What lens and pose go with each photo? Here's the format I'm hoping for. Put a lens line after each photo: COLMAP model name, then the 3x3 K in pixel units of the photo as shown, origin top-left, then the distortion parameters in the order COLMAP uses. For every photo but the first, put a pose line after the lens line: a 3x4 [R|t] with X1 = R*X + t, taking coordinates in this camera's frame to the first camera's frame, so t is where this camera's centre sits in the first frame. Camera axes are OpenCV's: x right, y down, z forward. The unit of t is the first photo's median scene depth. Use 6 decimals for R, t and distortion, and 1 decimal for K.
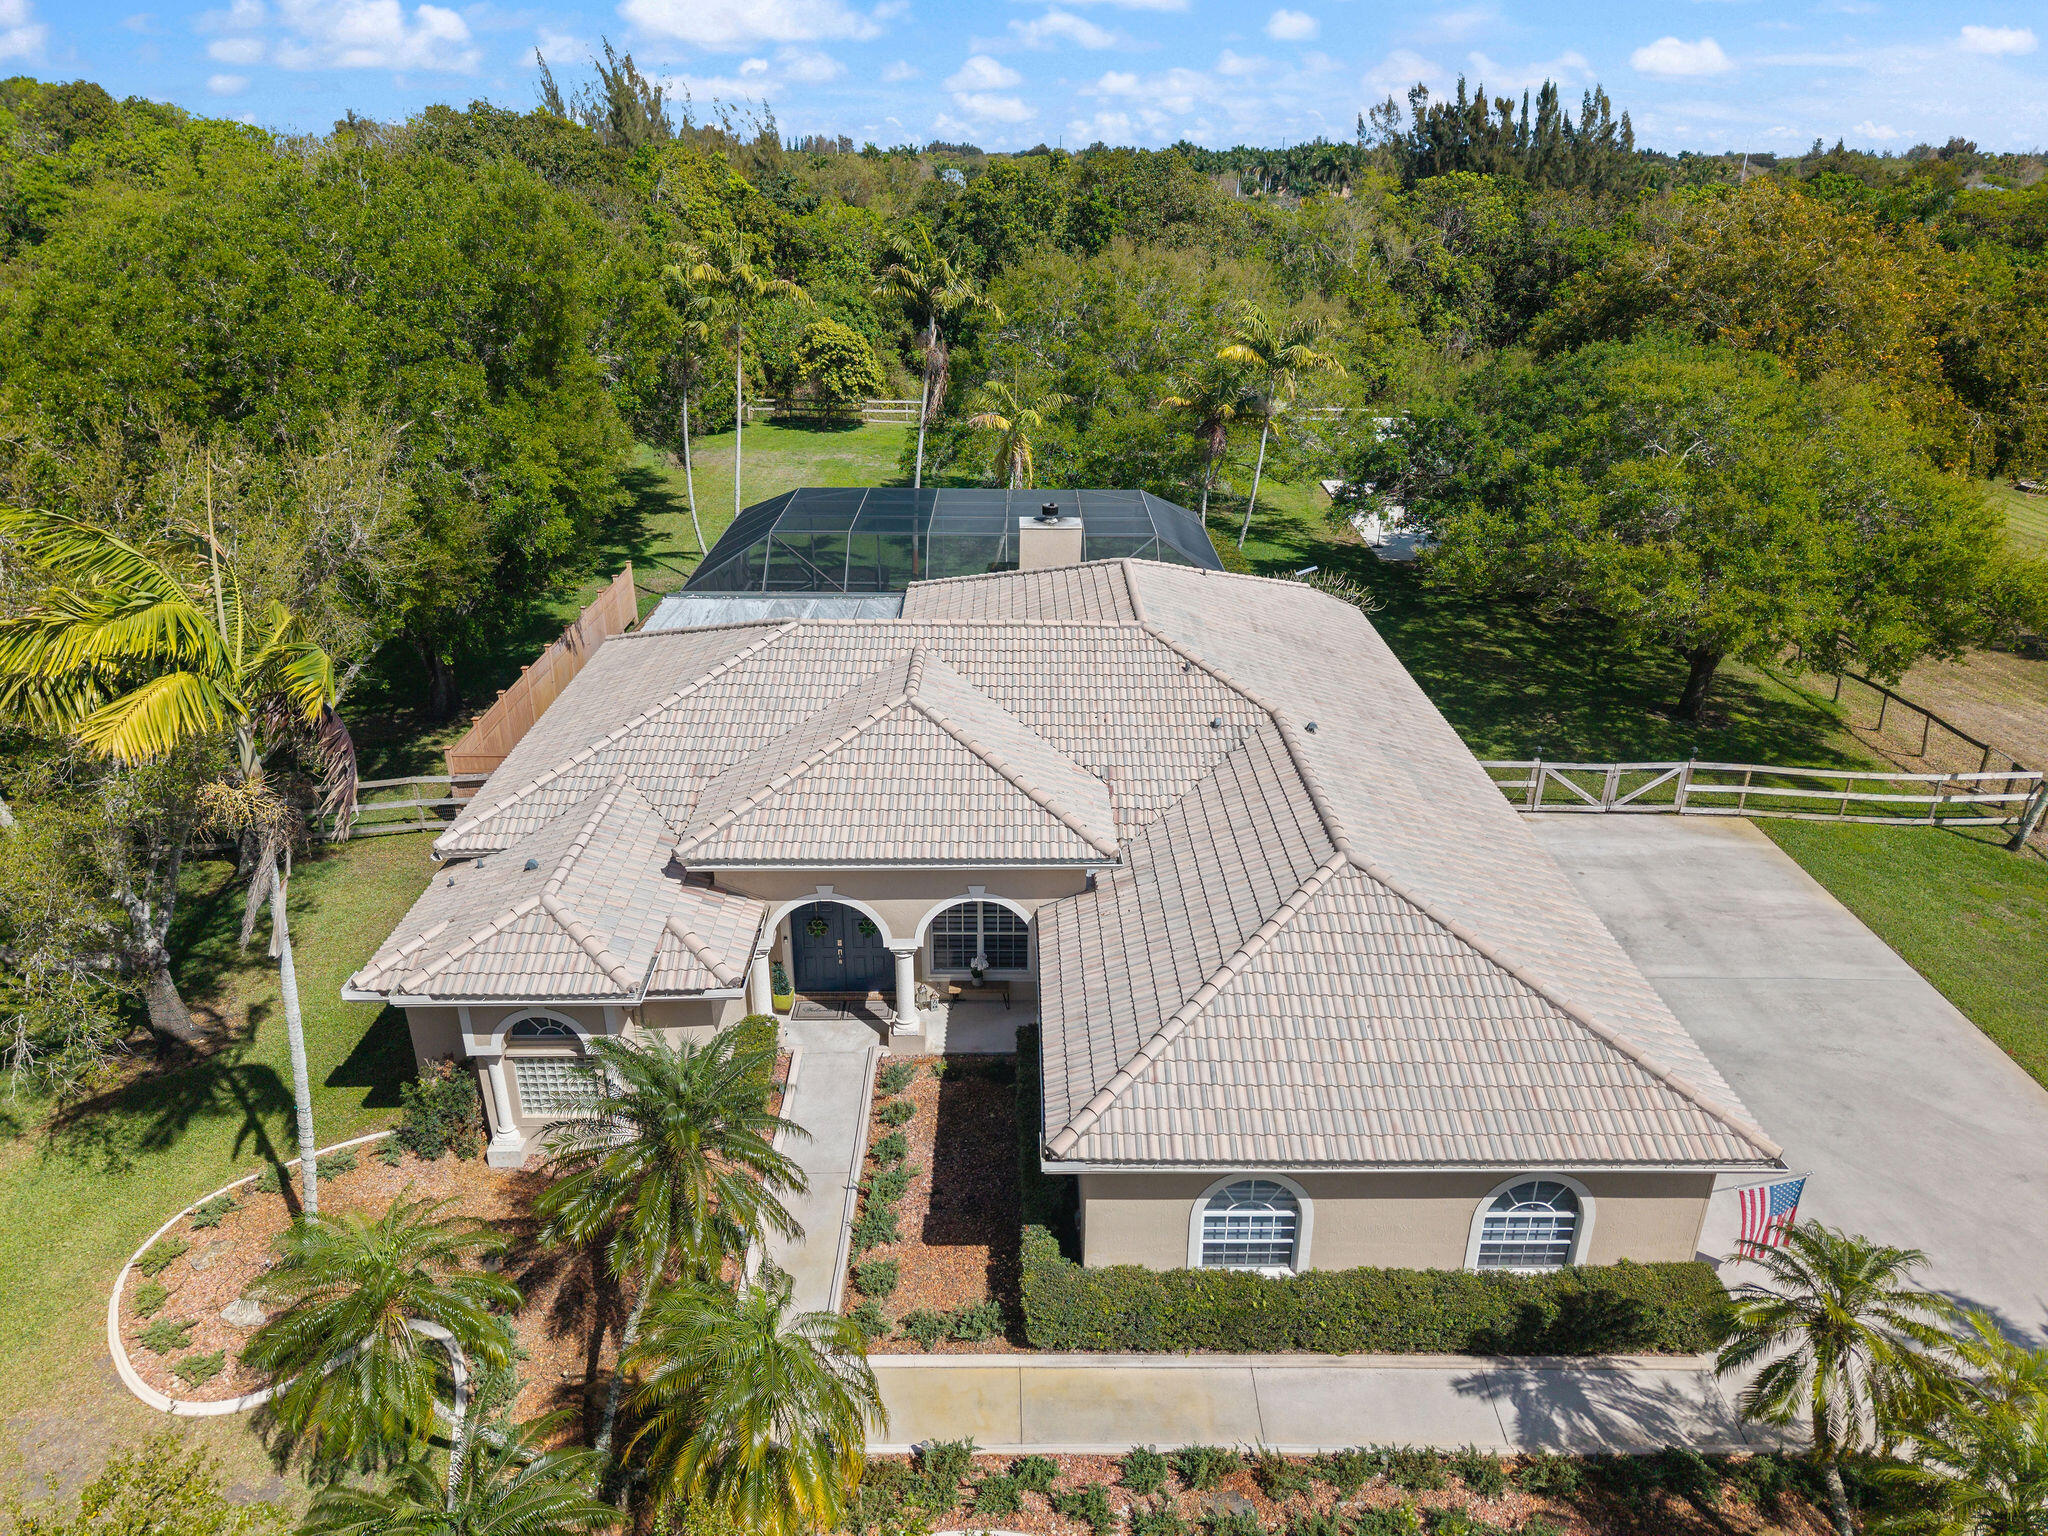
lens RADIAL K [[1375.4, 0, 1020.5], [0, 1375.4, 766.5], [0, 0, 1]] dist [0.010850, -0.012713]
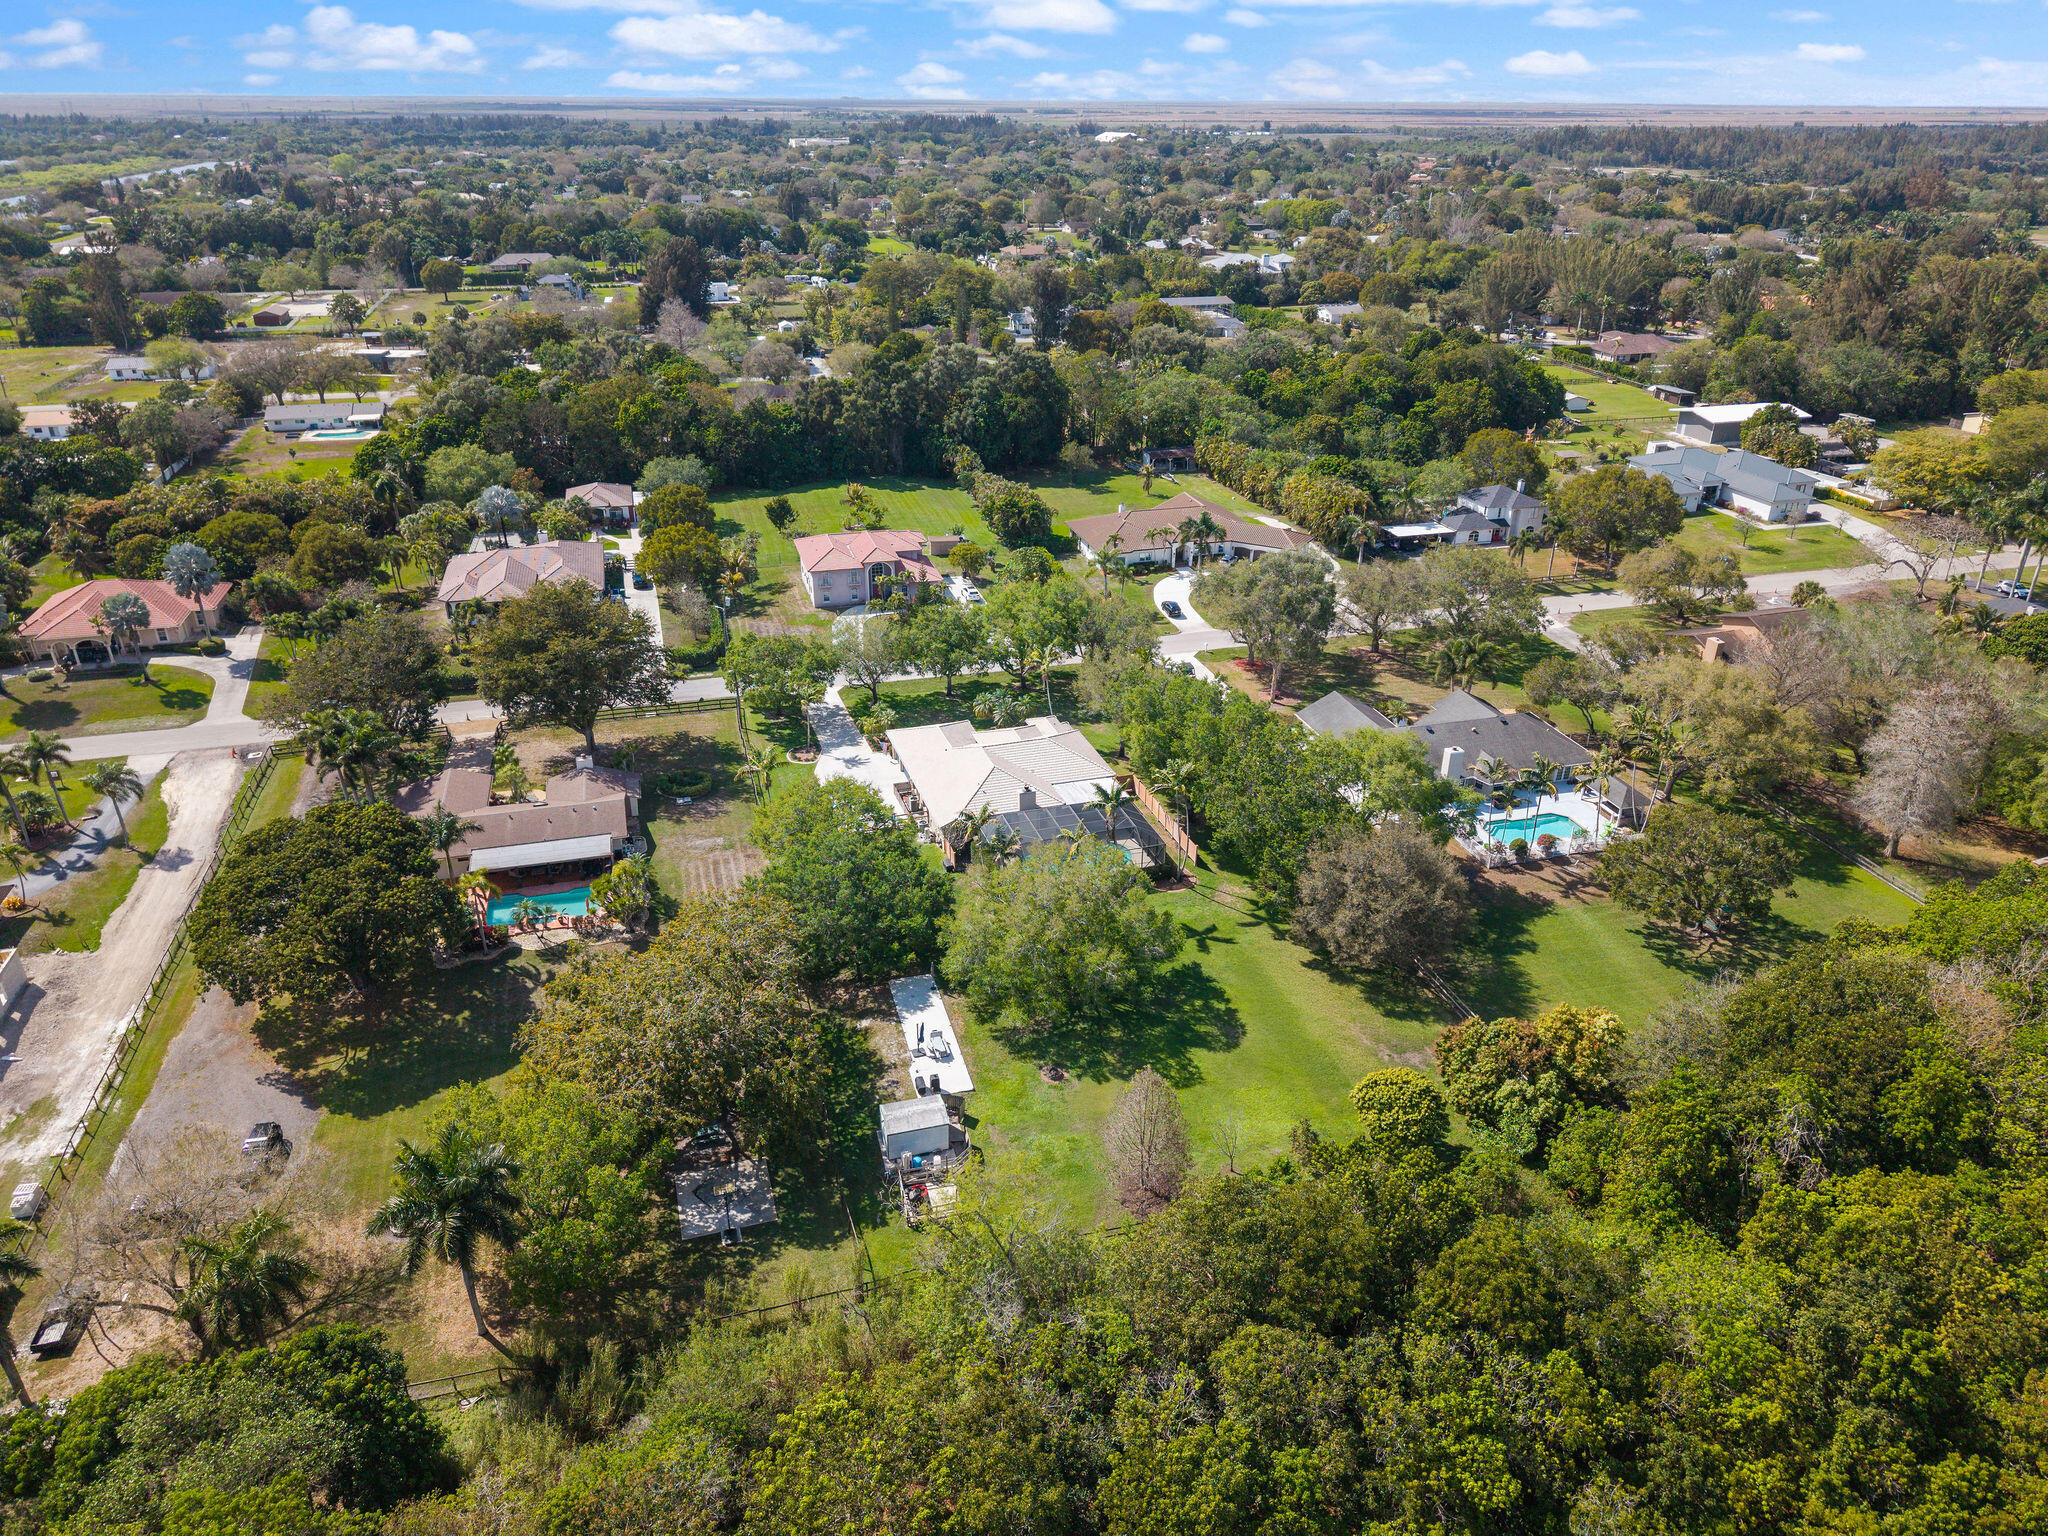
lens RADIAL K [[1375.4, 0, 1034.6], [0, 1375.4, 760.0], [0, 0, 1]] dist [0.010850, -0.012713]
pose [[-0.952155, 0.117228, -0.282239, 1.590010], [-0.137619, 0.660118, 0.738448, -4.557773], [0.272878, 0.741958, -0.612402, 4.987127]]
